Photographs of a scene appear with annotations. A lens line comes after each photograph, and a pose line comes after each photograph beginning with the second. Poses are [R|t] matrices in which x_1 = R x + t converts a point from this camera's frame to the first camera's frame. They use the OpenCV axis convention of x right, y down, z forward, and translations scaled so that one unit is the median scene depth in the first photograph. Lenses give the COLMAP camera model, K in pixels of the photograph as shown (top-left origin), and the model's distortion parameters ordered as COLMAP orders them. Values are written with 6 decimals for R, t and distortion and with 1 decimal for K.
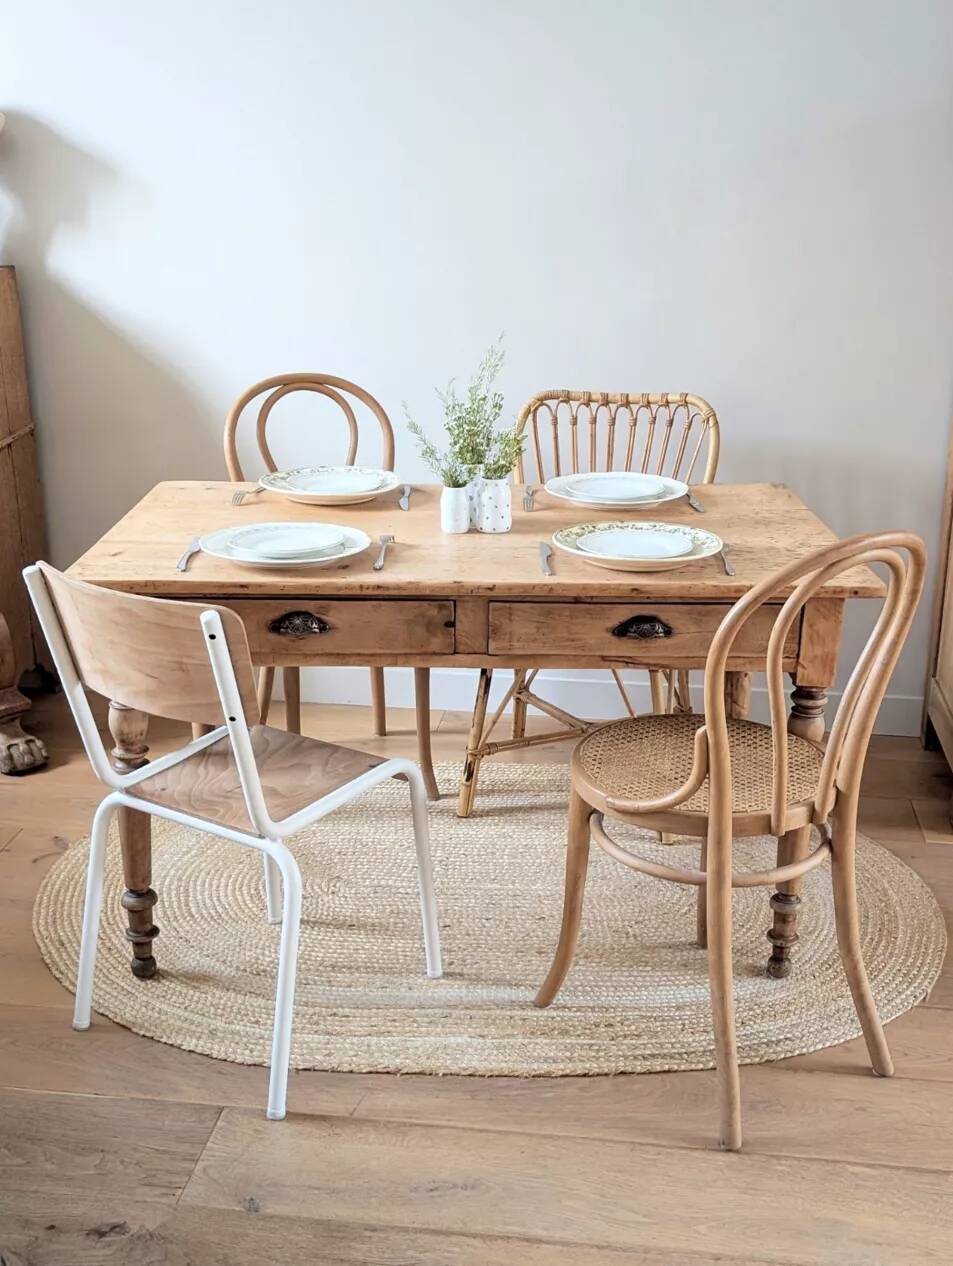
lens RADIAL K [[1445.3, 0, 476.5], [0, 1445.3, 633.0], [0, 0, 1]] dist [0.129632, -0.441175]
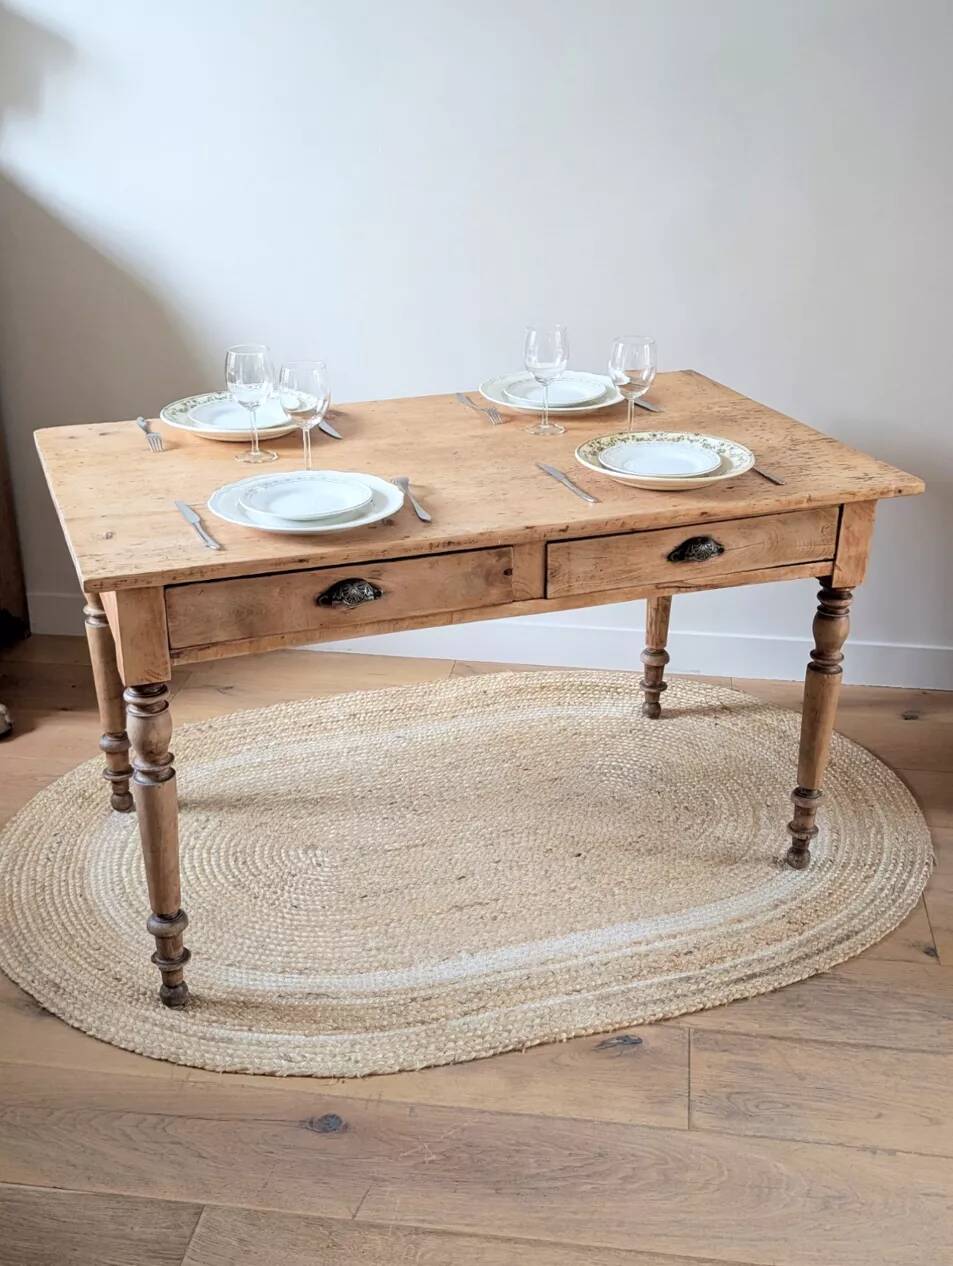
lens RADIAL K [[1445.3, 0, 476.5], [0, 1445.3, 633.0], [0, 0, 1]] dist [0.129632, -0.441175]
pose [[0.938673, -0.139179, 0.315472, -0.331674], [0.106543, 0.987219, 0.118523, -0.078448], [-0.327936, -0.077643, 0.941504, 0.137766]]
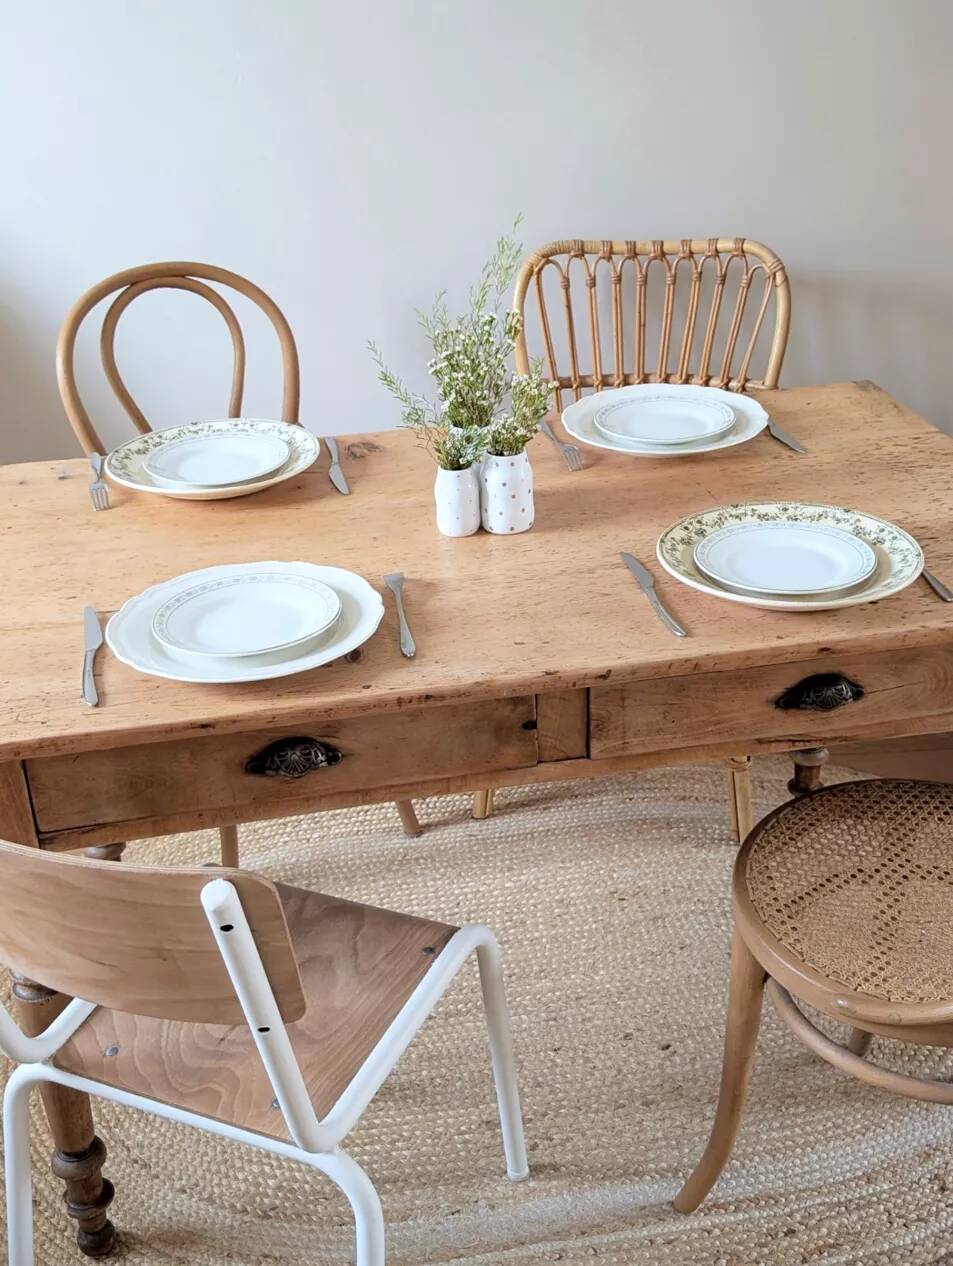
lens RADIAL K [[1445.3, 0, 476.5], [0, 1445.3, 633.0], [0, 0, 1]] dist [0.129632, -0.441175]
pose [[0.982231, -0.122603, 0.142096, -0.127081], [0.097628, 0.980410, 0.171069, -0.156753], [-0.160286, -0.154156, 0.974959, 0.386894]]
